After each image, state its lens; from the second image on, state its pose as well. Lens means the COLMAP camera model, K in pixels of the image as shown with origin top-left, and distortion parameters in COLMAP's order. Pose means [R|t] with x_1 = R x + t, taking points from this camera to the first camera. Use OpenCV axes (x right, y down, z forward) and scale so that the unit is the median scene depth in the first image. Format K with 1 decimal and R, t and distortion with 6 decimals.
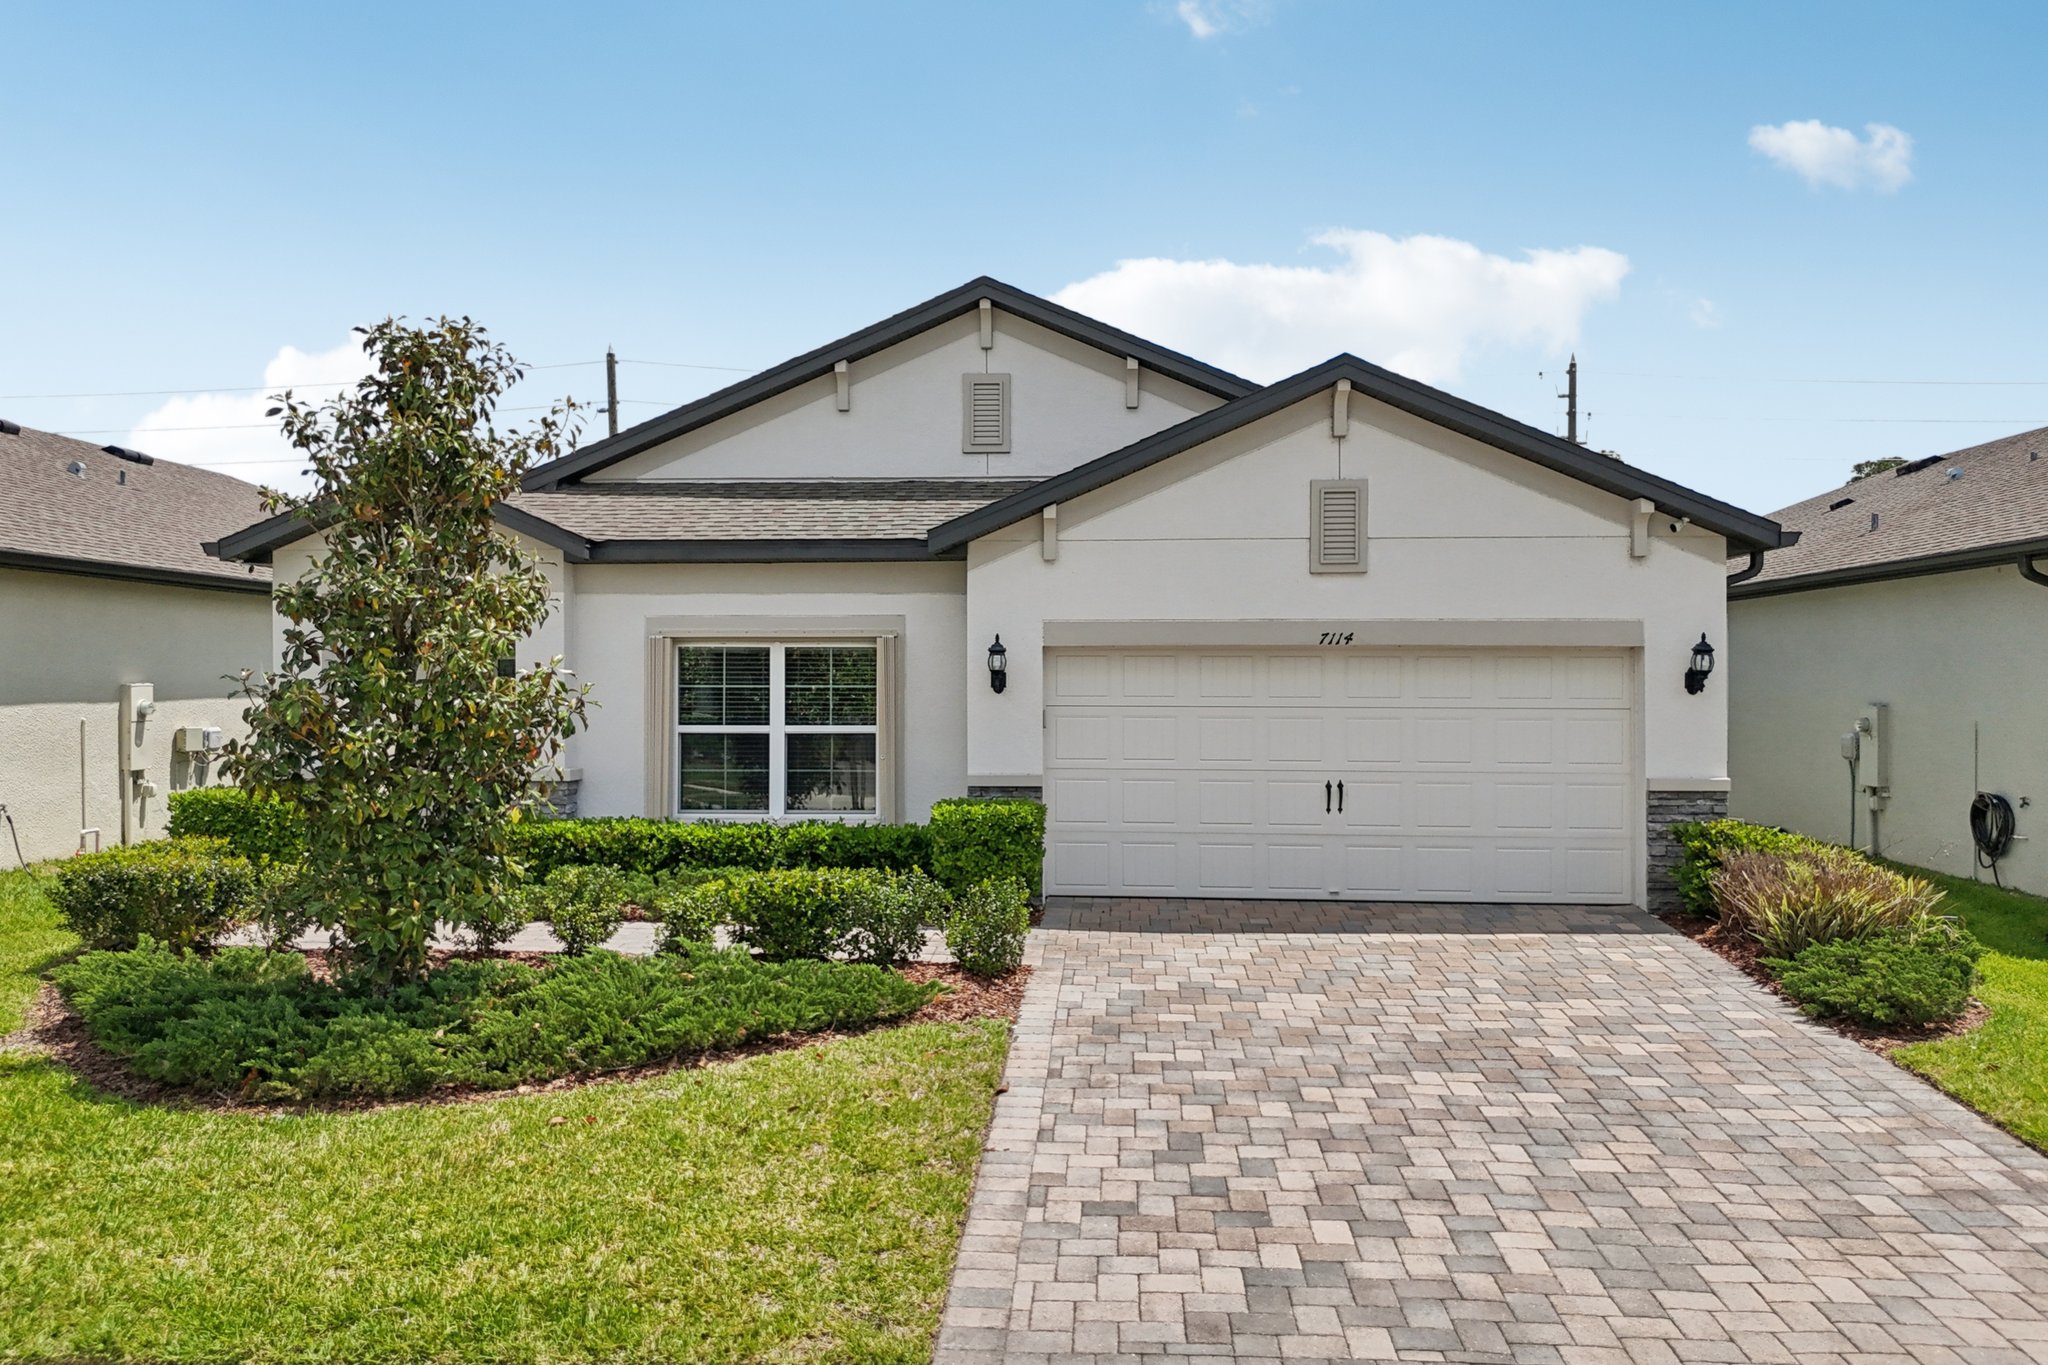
lens RADIAL K [[1514.3, 0, 1027.1], [0, 1514.3, 681.9], [0, 0, 1]] dist [0.057448, -0.048792]
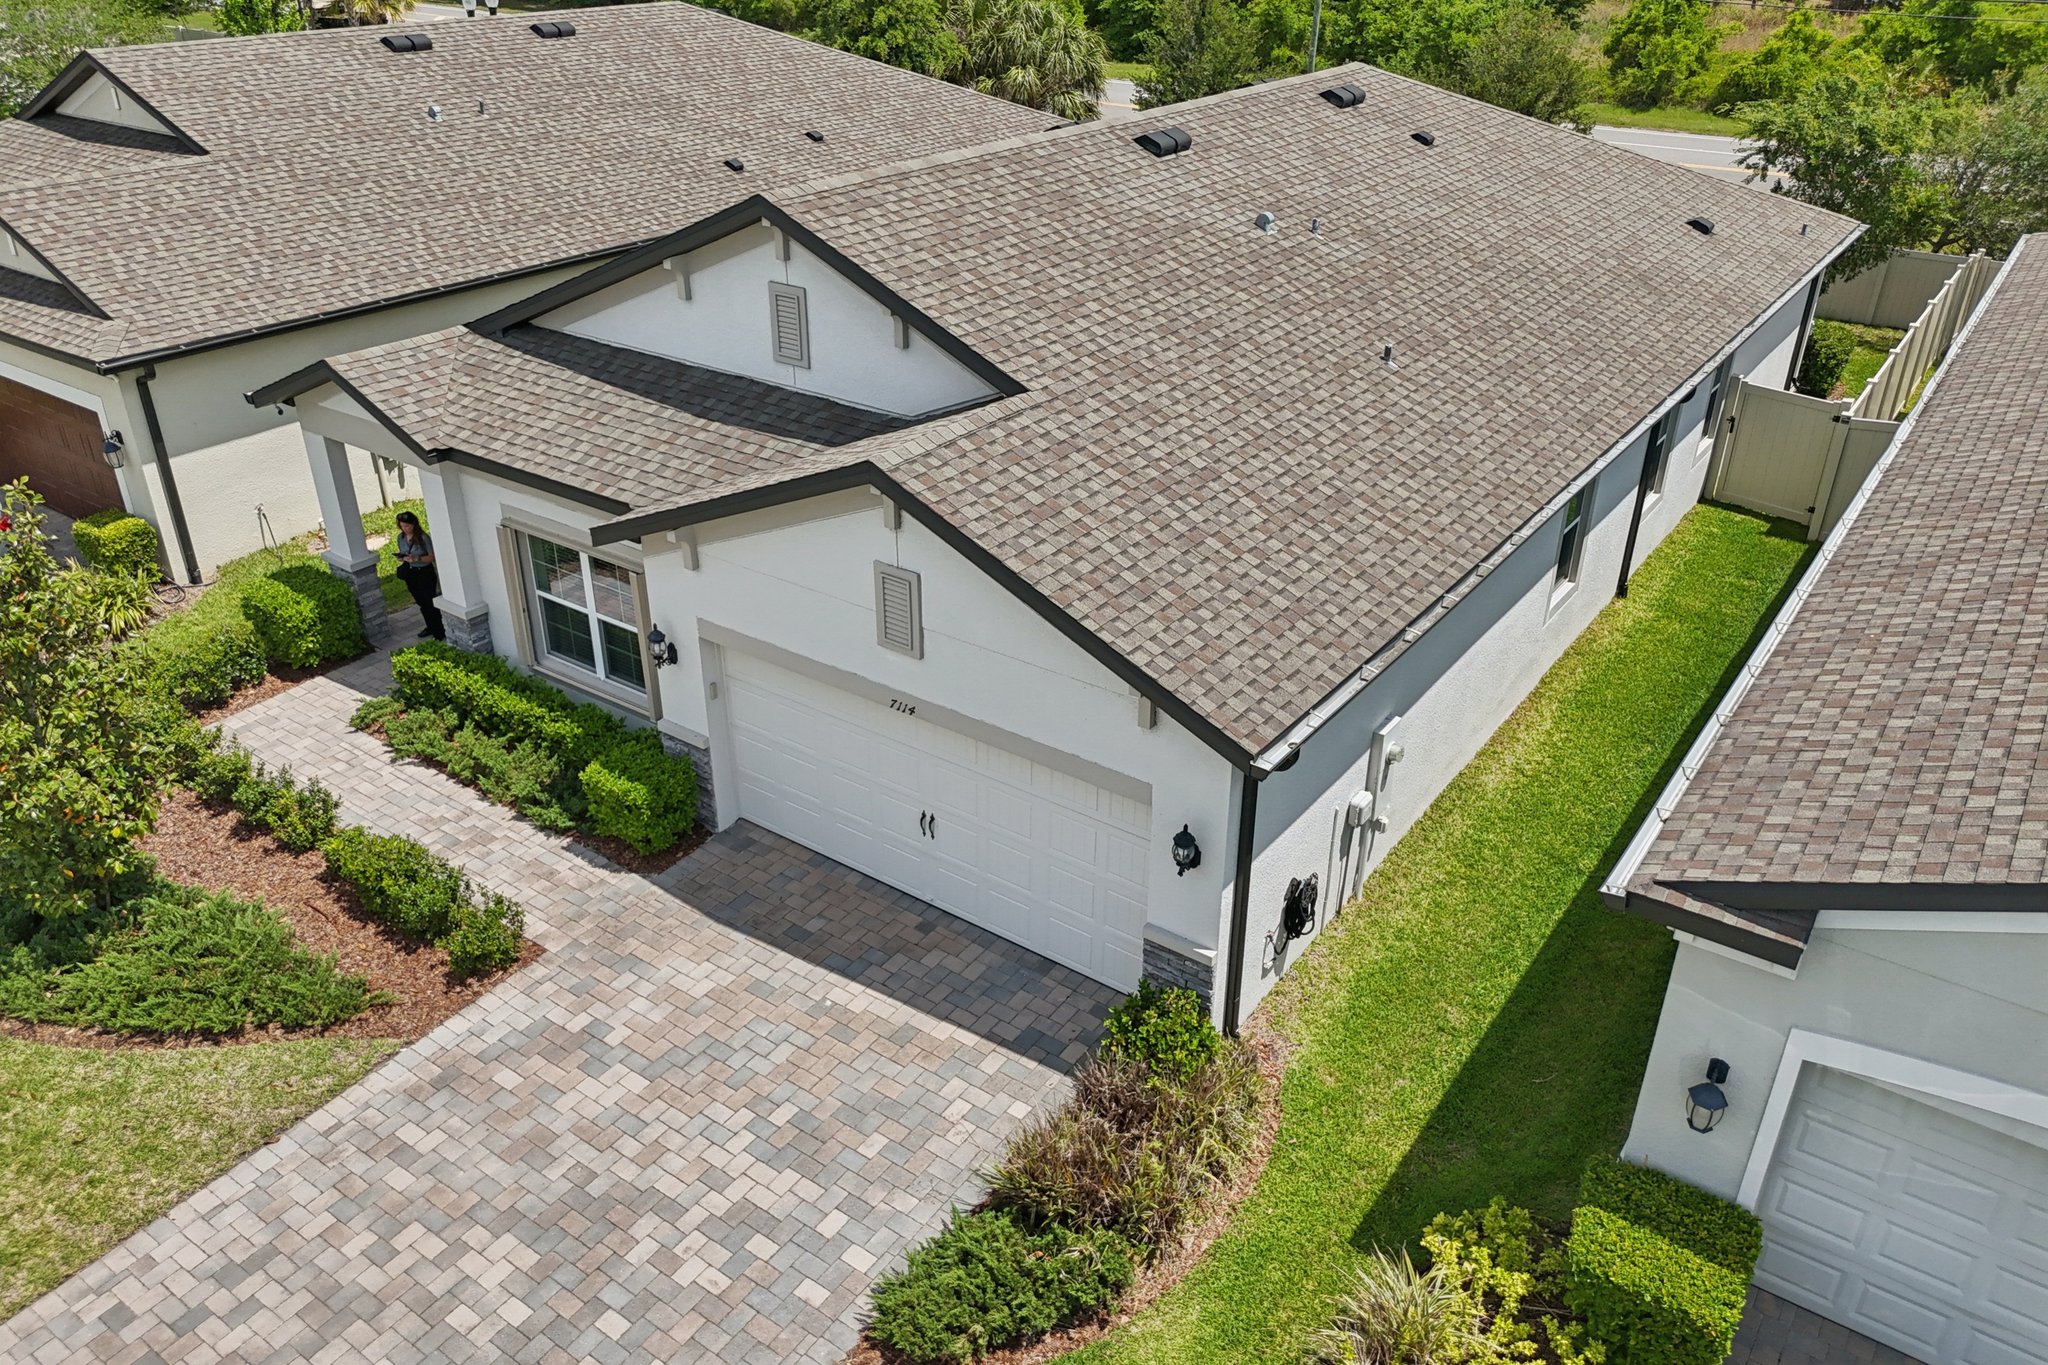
lens RADIAL K [[1514.3, 0, 1028.2], [0, 1514.3, 679.5], [0, 0, 1]] dist [0.057448, -0.048792]
pose [[0.843750, 0.260860, -0.469081, 0.746959], [-0.007830, 0.879841, 0.475204, -0.528972], [0.536679, -0.397281, 0.744409, 0.294354]]
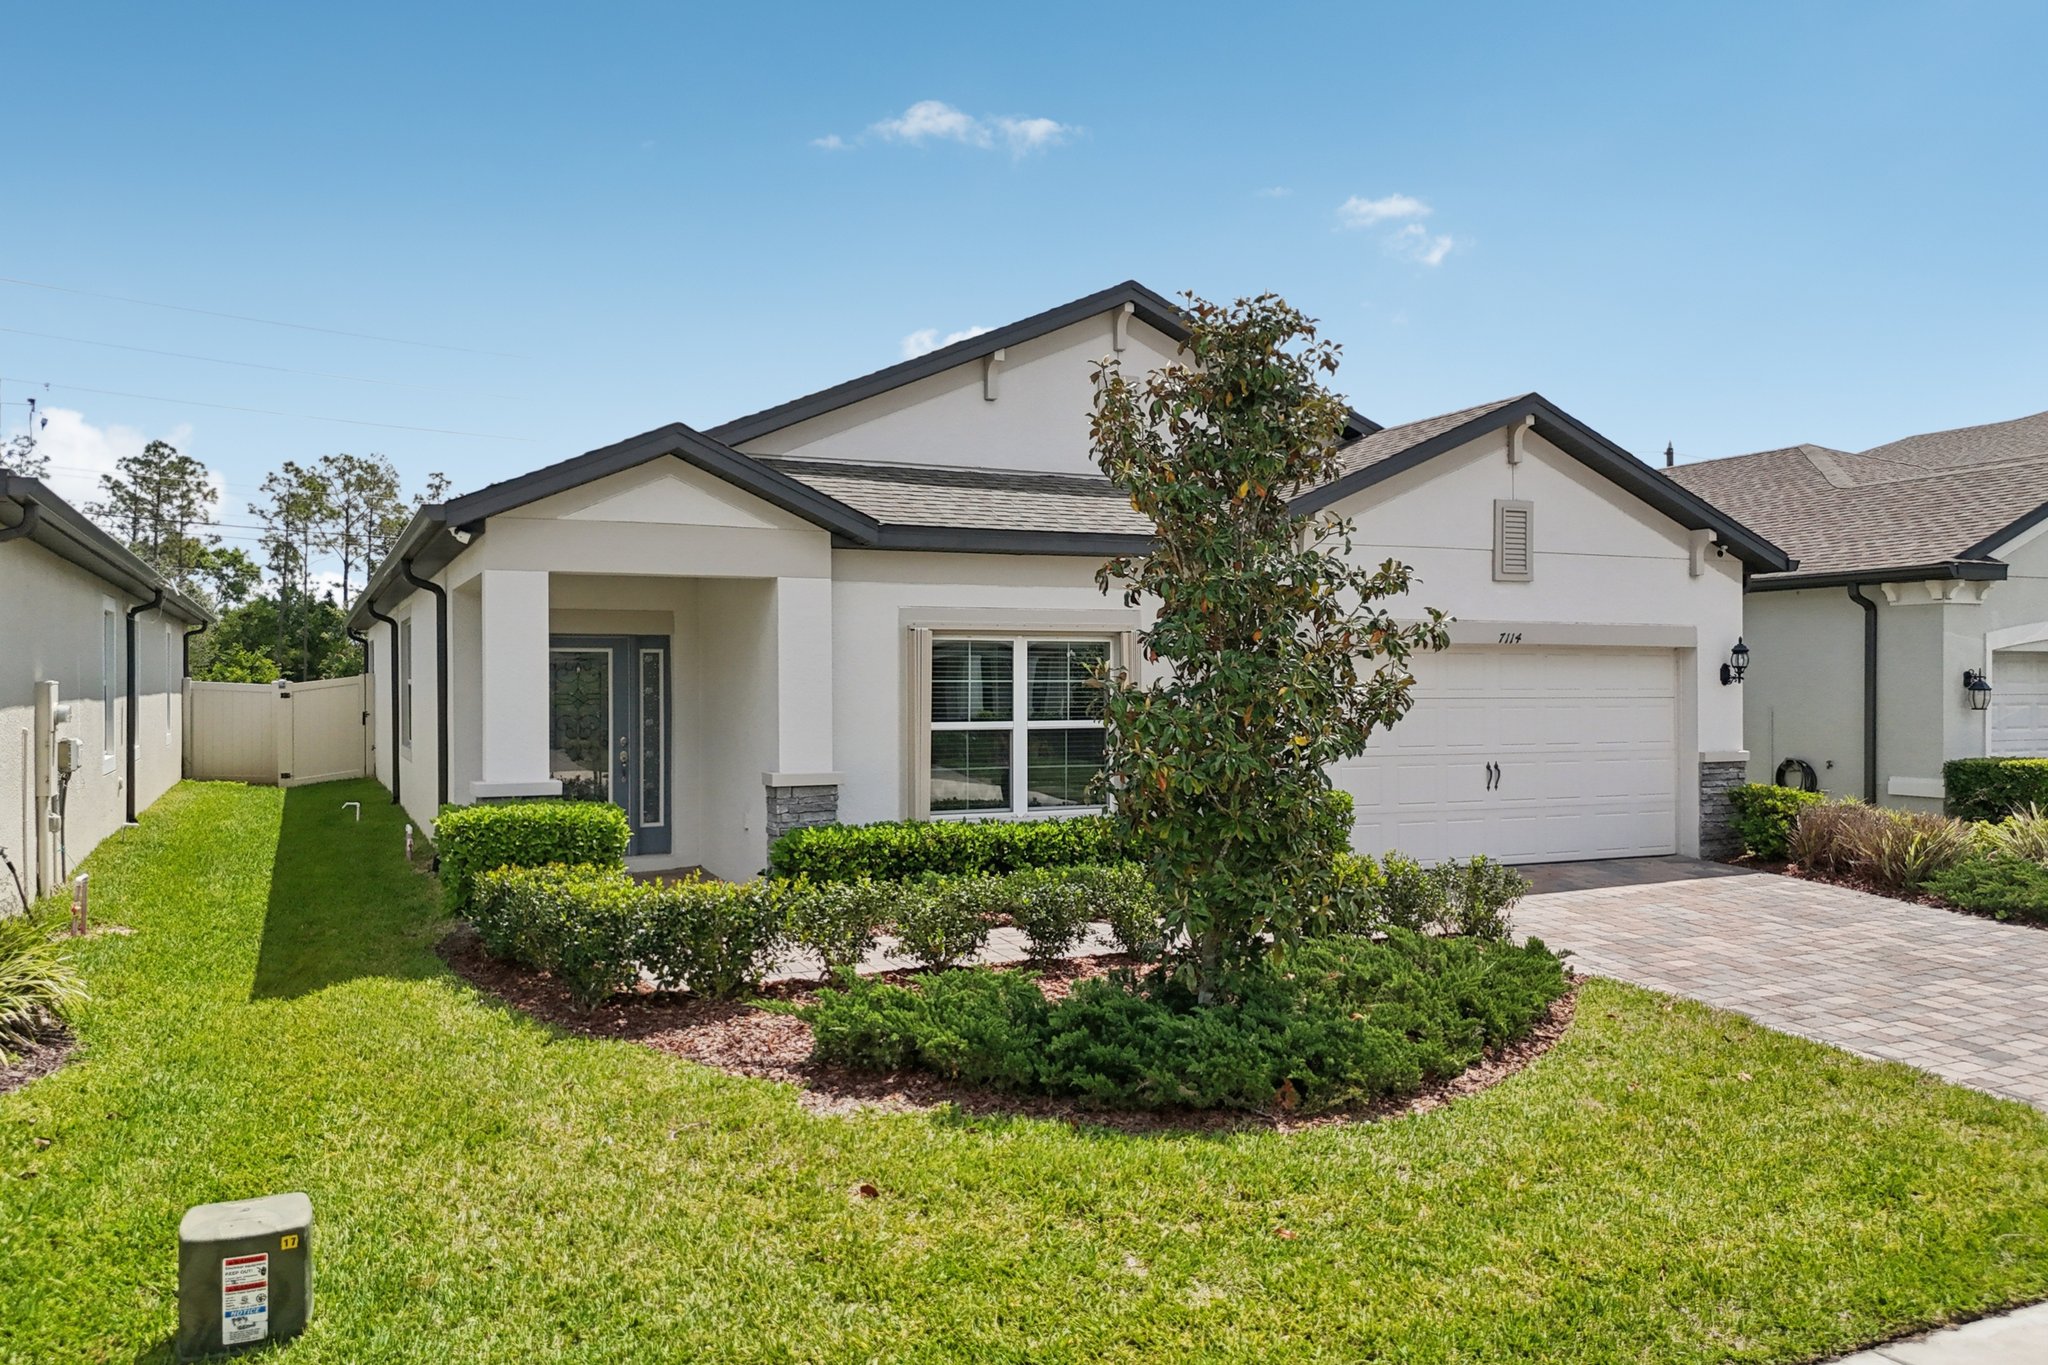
lens RADIAL K [[1514.3, 0, 1021.0], [0, 1514.3, 682.1], [0, 0, 1]] dist [0.057448, -0.048792]
pose [[0.883477, -0.002614, 0.468467, -0.665152], [0.001977, 0.999996, 0.001851, 0.001922], [-0.468470, -0.000709, 0.883479, 0.152045]]
